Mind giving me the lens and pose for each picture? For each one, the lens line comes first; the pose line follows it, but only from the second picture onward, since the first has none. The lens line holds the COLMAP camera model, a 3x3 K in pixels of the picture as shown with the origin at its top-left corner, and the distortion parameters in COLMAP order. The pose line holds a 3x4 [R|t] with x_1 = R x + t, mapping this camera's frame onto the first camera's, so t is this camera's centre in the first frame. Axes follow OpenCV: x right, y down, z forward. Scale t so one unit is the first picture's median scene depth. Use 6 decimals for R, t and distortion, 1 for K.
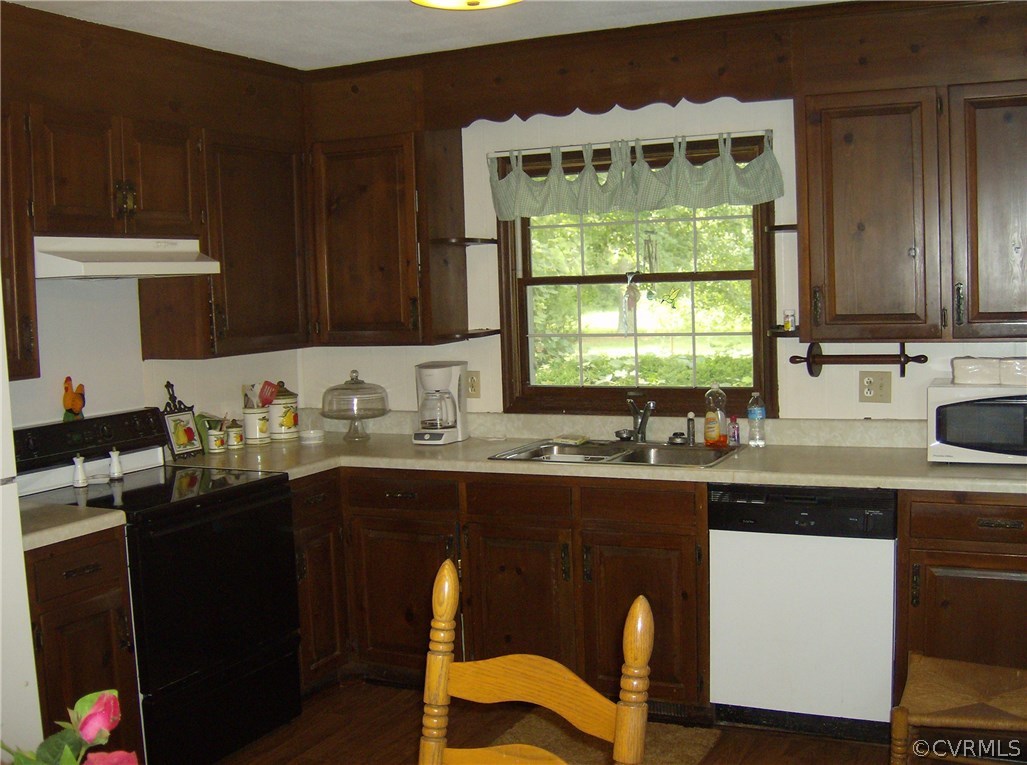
lens RADIAL K [[1141.7, 0, 514.7], [0, 1141.7, 387.2], [0, 0, 1]] dist [-0.147291, 0.000000]
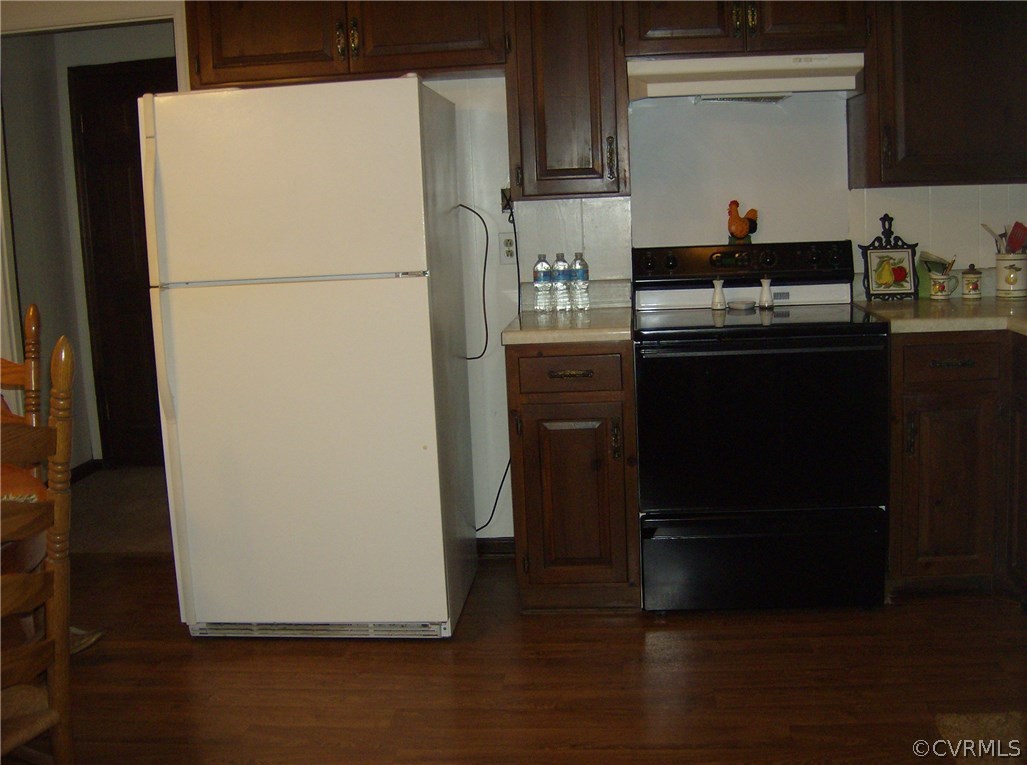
lens RADIAL K [[1141.7, 0, 513.7], [0, 1141.7, 382.5], [0, 0, 1]] dist [-0.147291, 0.000000]
pose [[0.332692, 0.167010, -0.928129, 0.447151], [-0.045009, 0.985884, 0.161269, -0.003299], [0.941961, -0.011879, 0.335512, 0.408196]]
